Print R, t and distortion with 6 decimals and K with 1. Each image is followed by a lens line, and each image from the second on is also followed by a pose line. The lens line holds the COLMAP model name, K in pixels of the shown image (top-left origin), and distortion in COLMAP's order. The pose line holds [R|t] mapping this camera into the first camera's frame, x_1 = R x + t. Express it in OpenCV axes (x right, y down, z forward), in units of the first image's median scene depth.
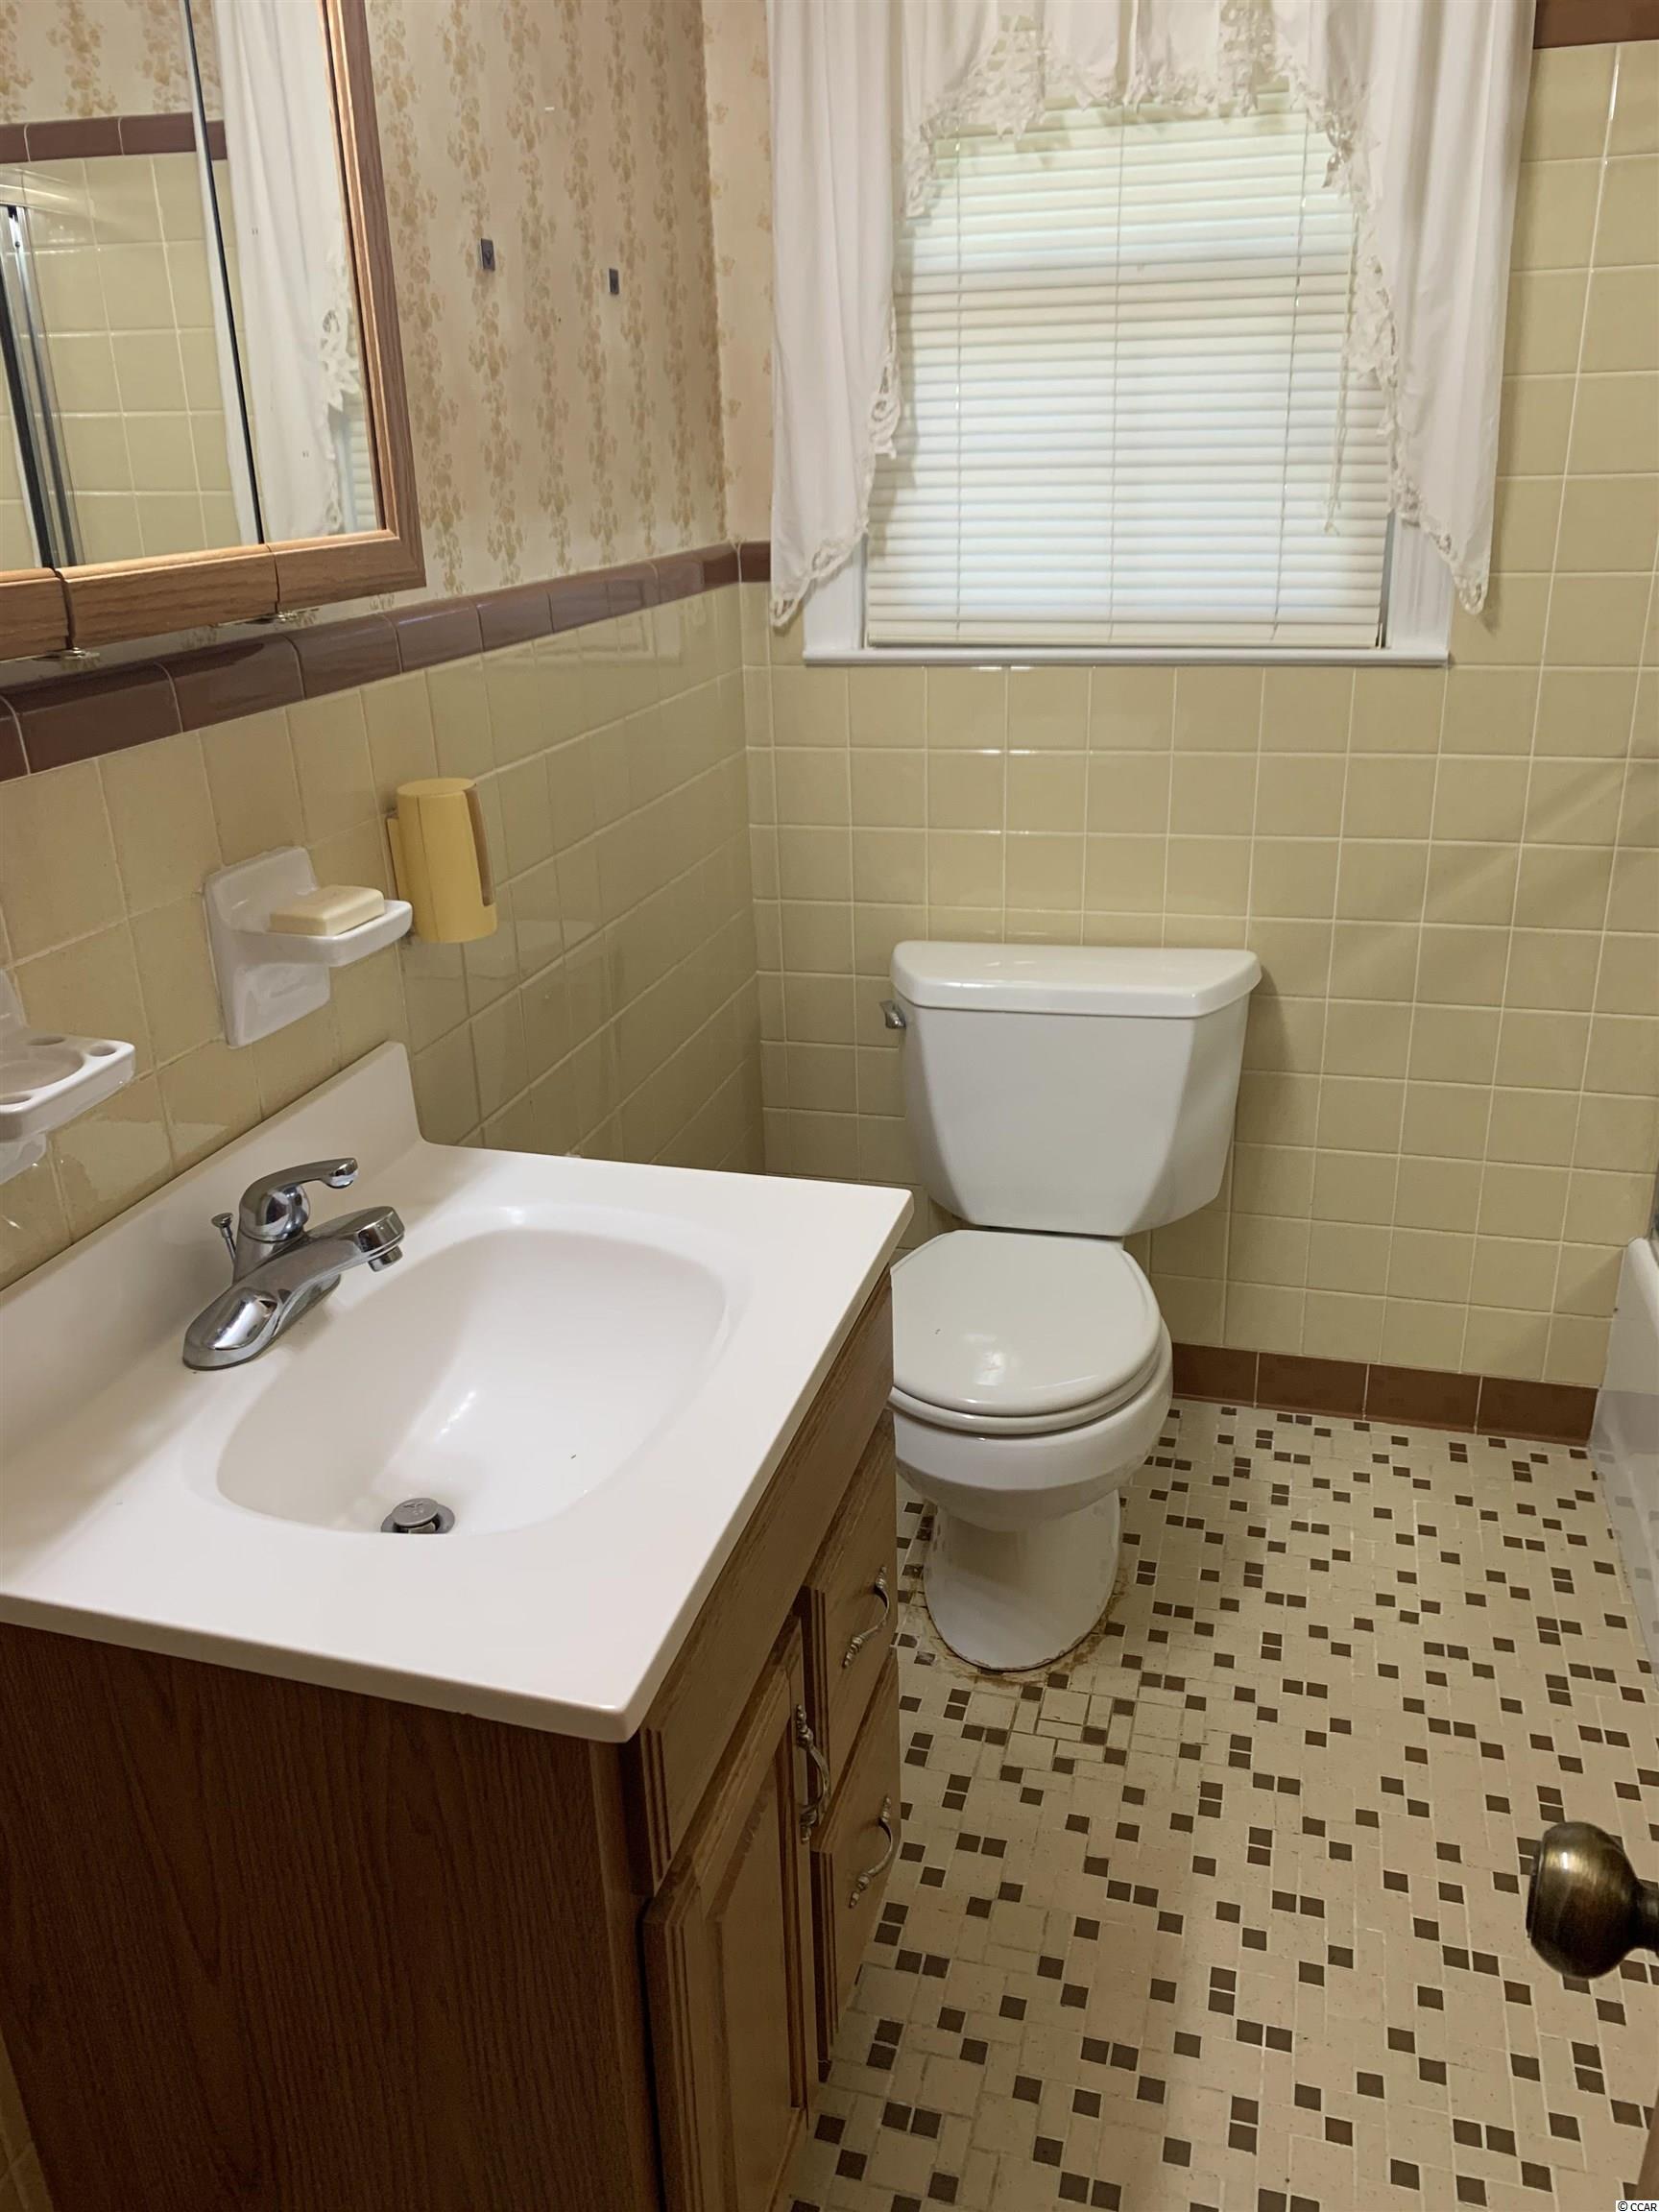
lens RADIAL K [[1717.8, 0, 865.4], [0, 1717.8, 1086.9], [0, 0, 1]] dist [0.047974, -0.027320]
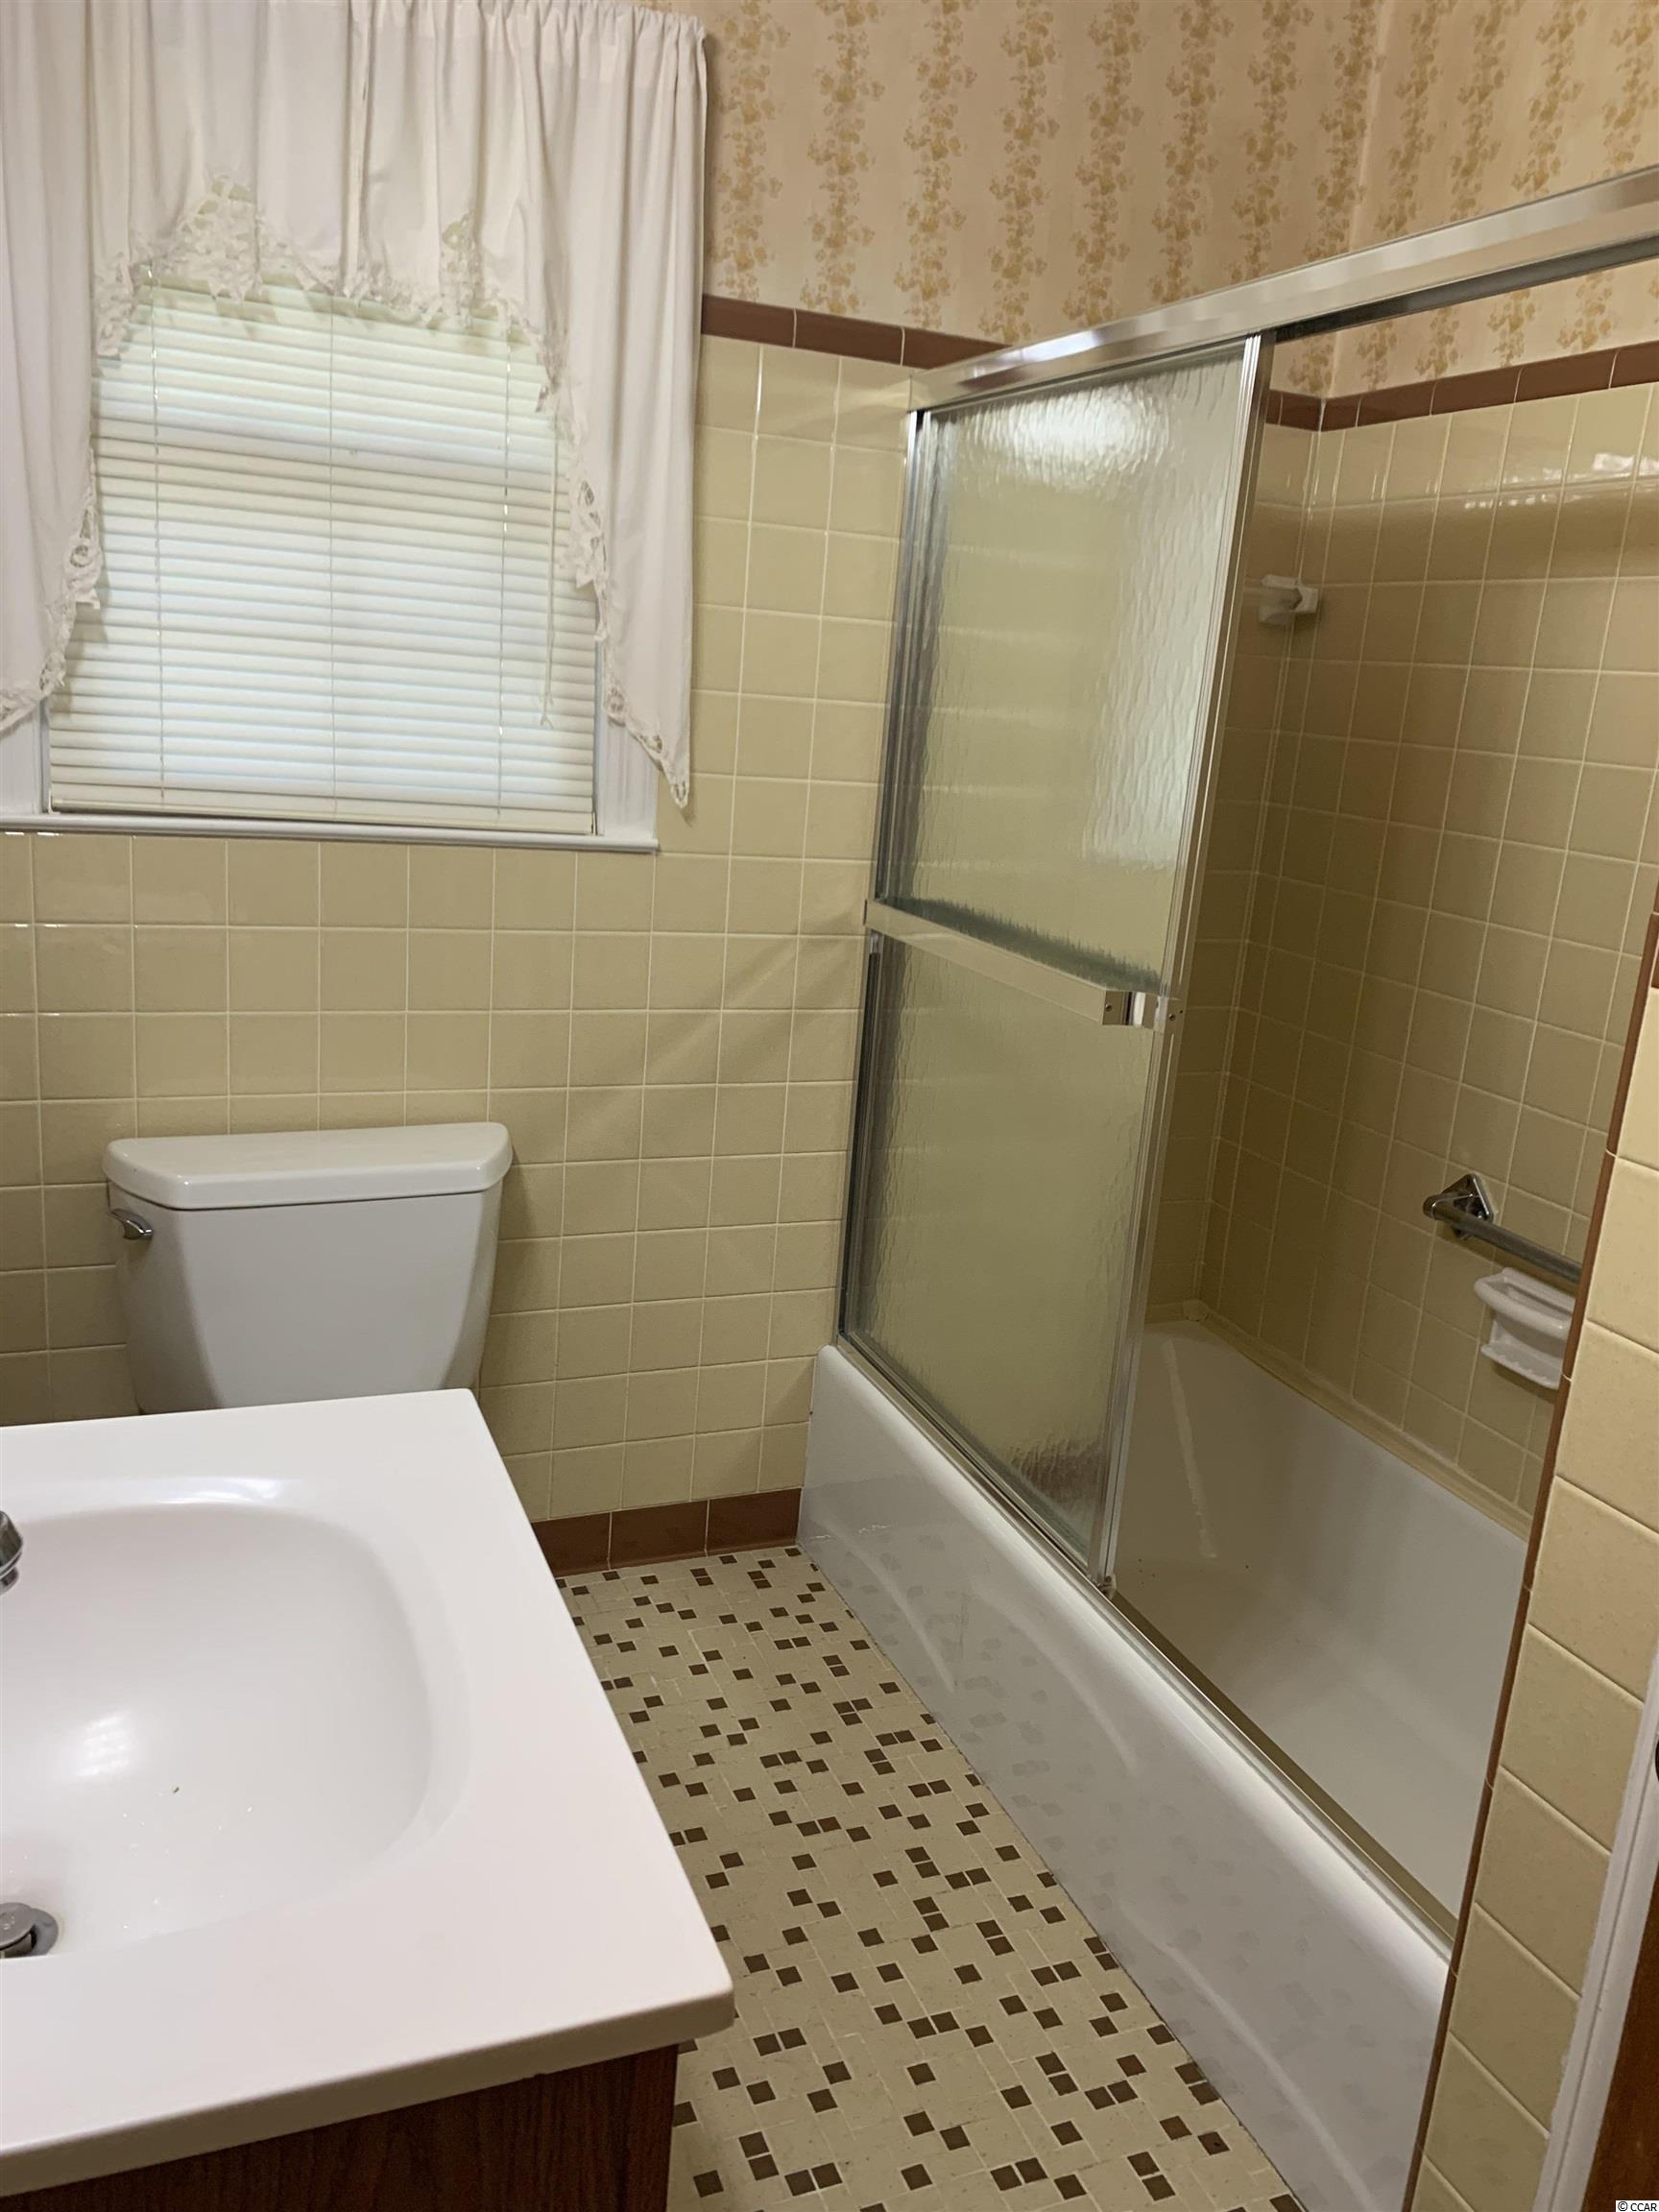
lens RADIAL K [[1717.8, 0, 824.4], [0, 1717.8, 1095.4], [0, 0, 1]] dist [0.047974, -0.027320]
pose [[0.791990, -0.064496, 0.607118, -0.256106], [0.123907, 0.990690, -0.056393, -0.015259], [-0.597829, 0.119889, 0.792608, 0.089802]]
